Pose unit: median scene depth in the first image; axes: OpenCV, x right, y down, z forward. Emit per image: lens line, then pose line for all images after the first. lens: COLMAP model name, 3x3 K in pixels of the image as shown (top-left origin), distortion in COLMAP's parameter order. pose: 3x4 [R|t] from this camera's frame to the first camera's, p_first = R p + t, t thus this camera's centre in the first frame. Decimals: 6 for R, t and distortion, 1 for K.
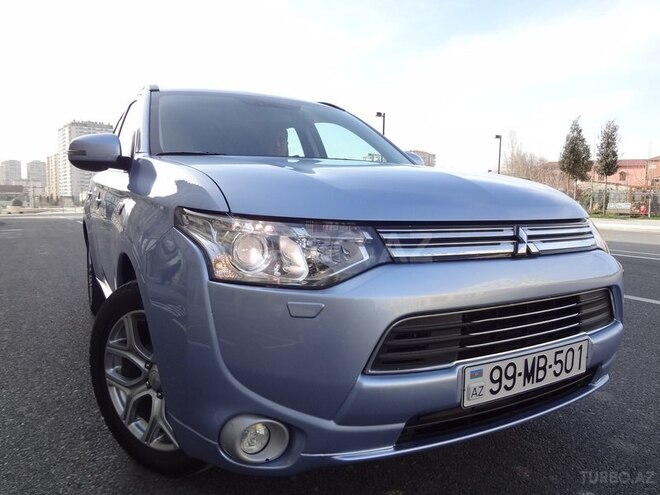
lens RADIAL K [[491.3, 0, 330.5], [0, 491.3, 252.0], [0, 0, 1]] dist [-0.050329, 0.008479]
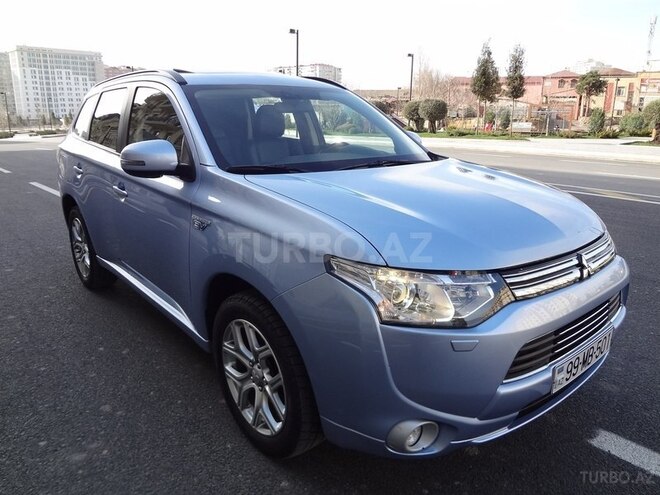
lens RADIAL K [[494.2, 0, 323.5], [0, 494.2, 246.6], [0, 0, 1]] dist [-0.051135, 0.002864]
pose [[0.983533, -0.055150, 0.172110, -0.536186], [0.027189, 0.986617, 0.160769, -0.310525], [-0.178673, -0.153442, 0.971870, -0.159885]]
